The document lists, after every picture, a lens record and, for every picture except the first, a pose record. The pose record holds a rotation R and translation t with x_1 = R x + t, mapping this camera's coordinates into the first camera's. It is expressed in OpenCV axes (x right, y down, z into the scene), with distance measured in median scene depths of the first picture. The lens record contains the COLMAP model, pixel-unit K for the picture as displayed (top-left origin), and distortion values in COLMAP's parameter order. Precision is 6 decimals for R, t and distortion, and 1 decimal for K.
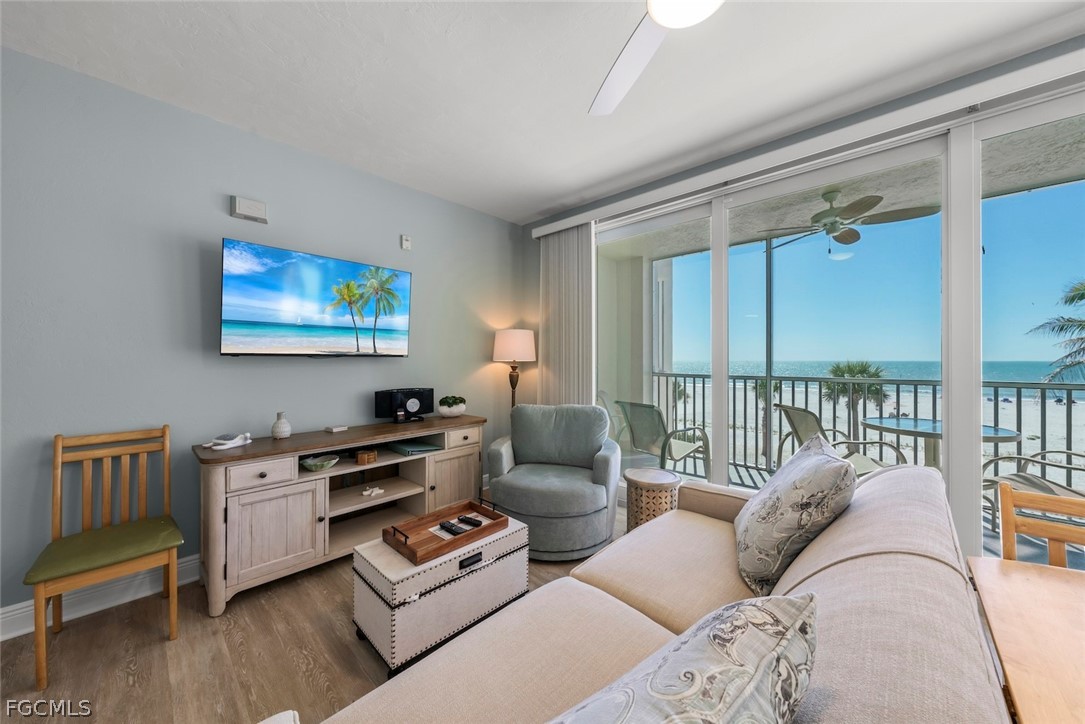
lens RADIAL K [[383.9, 0, 542.2], [0, 383.9, 359.3], [0, 0, 1]] dist [-0.002627, 0.000170]
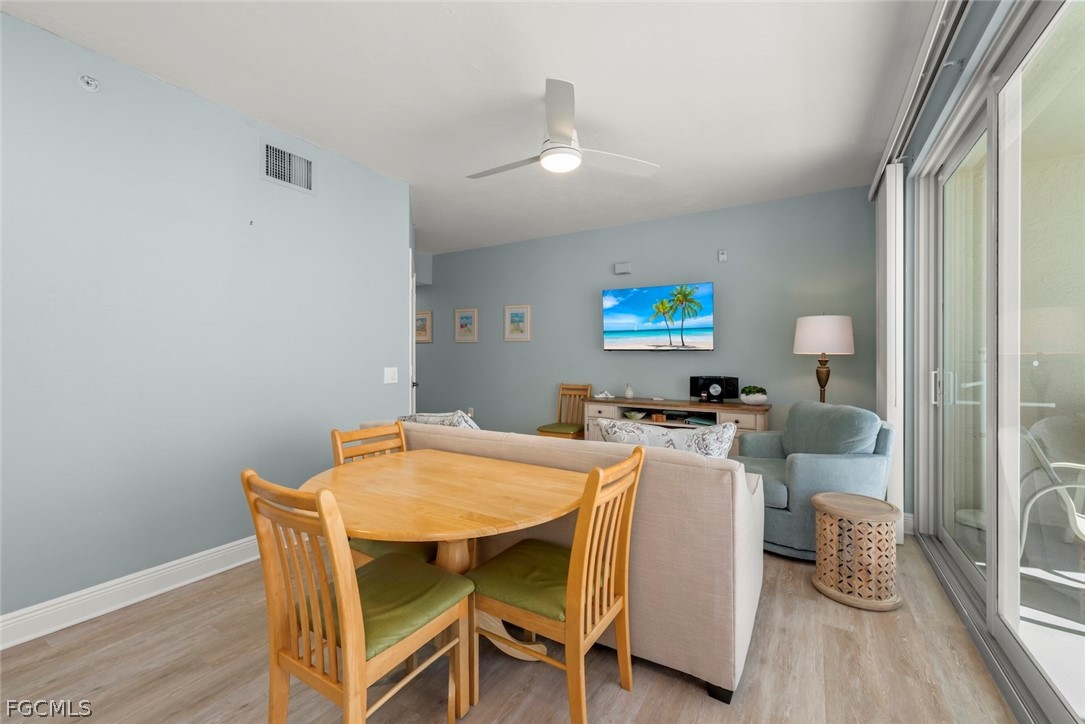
lens RADIAL K [[446.3, 0, 536.1], [0, 446.3, 356.4], [0, 0, 1]] dist [-0.000874, 0.000033]
pose [[0.199089, 0.003376, -0.979976, 0.967621], [-0.001118, 0.999994, 0.003218, 0.009837], [0.979981, 0.000455, 0.199091, 0.157747]]
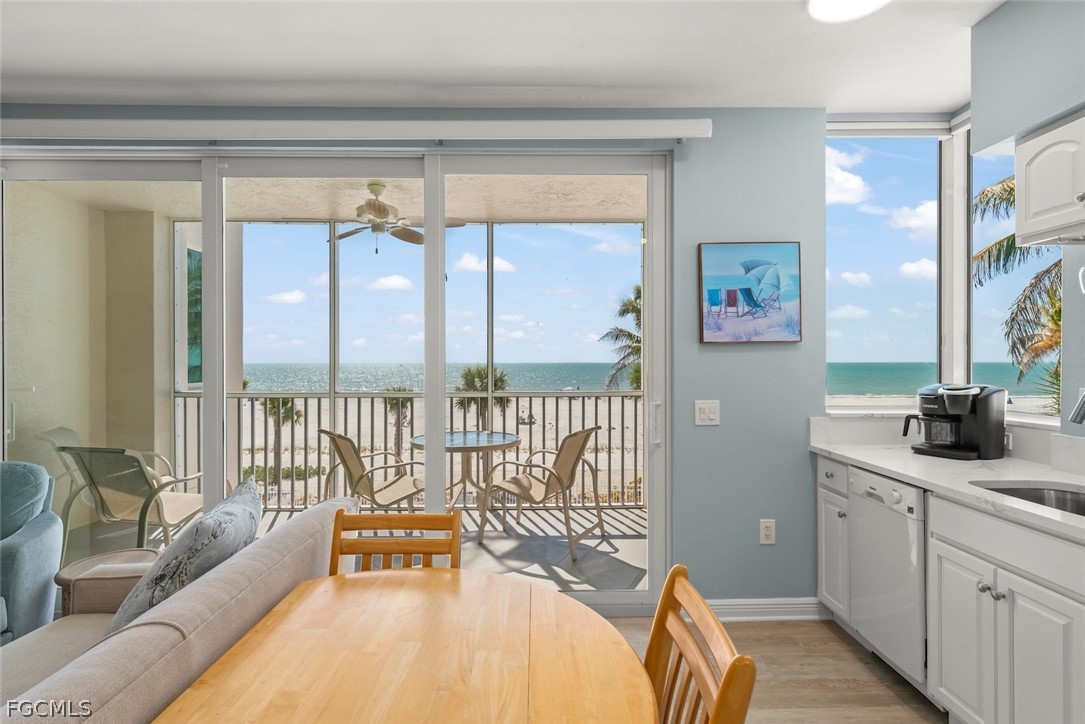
lens RADIAL K [[529.6, 0, 542.5], [0, 529.6, 362.0], [0, 0, 1]] dist [0.002034, 0.000483]
pose [[0.719221, -0.001195, 0.694780, 0.205303], [0.000251, 0.999999, 0.001461, -0.033811], [-0.694781, -0.000876, 0.719221, -0.160922]]
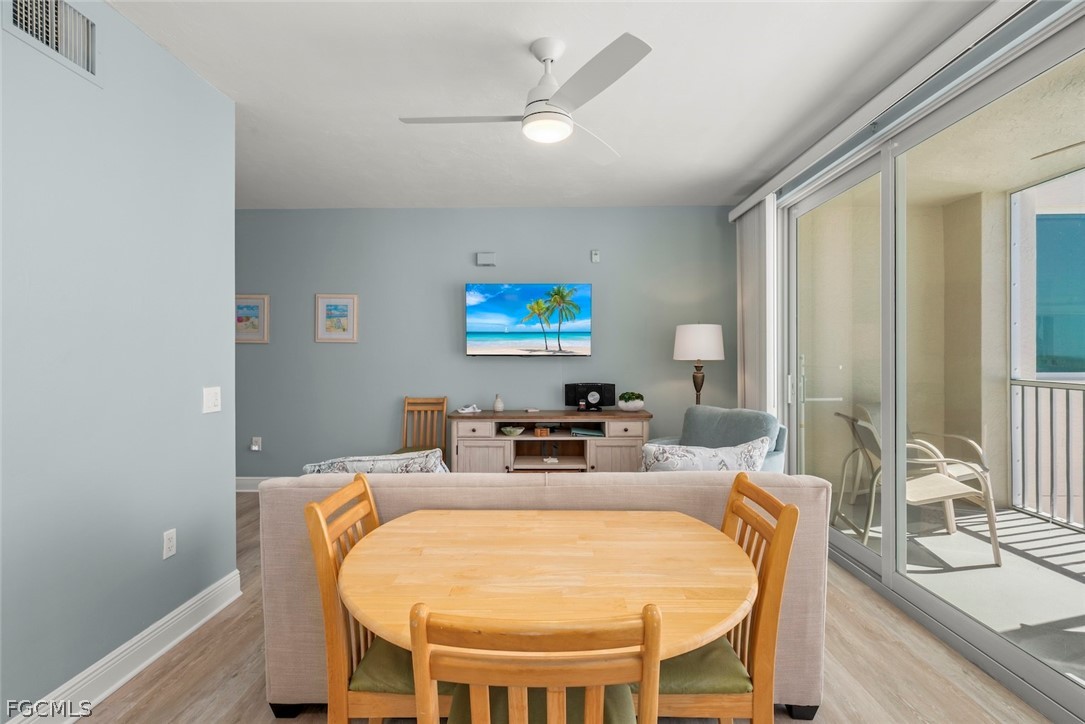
lens RADIAL K [[515.5, 0, 541.1], [0, 515.5, 355.2], [0, 0, 1]] dist [0.002507, -0.000065]
pose [[0.672611, 0.000550, -0.739996, 0.726972], [0.001522, 0.999997, 0.002127, -0.011908], [0.739995, -0.002557, 0.672608, -0.171076]]
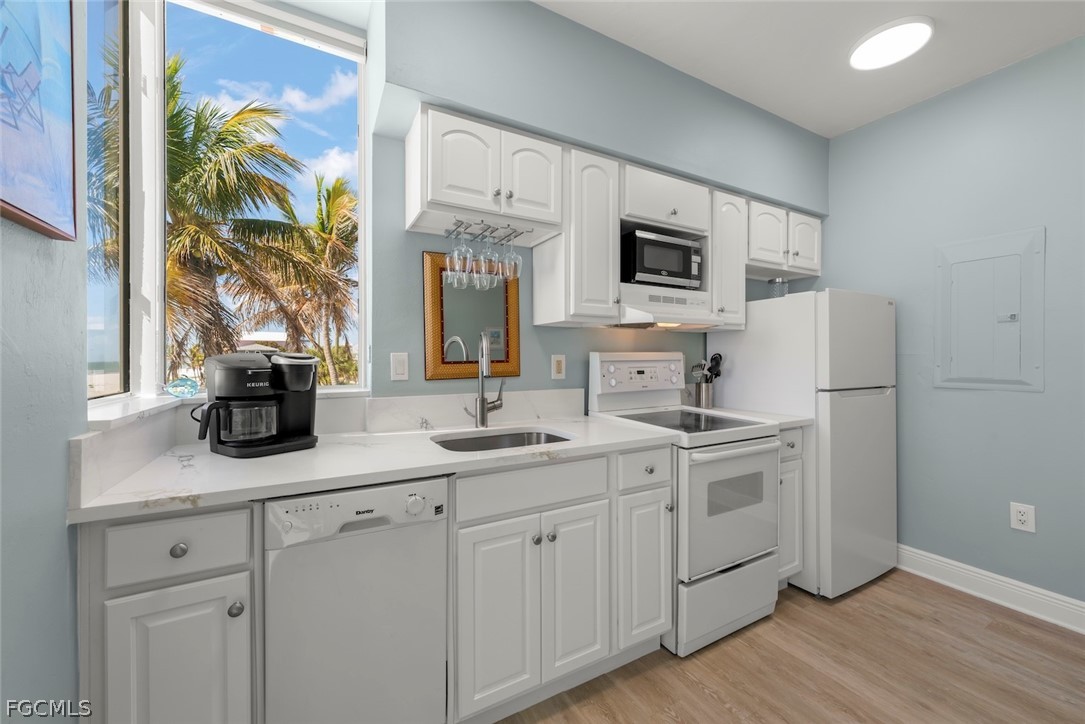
lens RADIAL K [[421.8, 0, 541.6], [0, 421.8, 360.7], [0, 0, 1]] dist [-0.000969, 0.000232]
pose [[-0.953504, 0.002467, 0.301369, 0.807136], [0.003091, 0.999994, 0.001595, 0.012529], [-0.301364, 0.002453, -0.953506, 0.370179]]
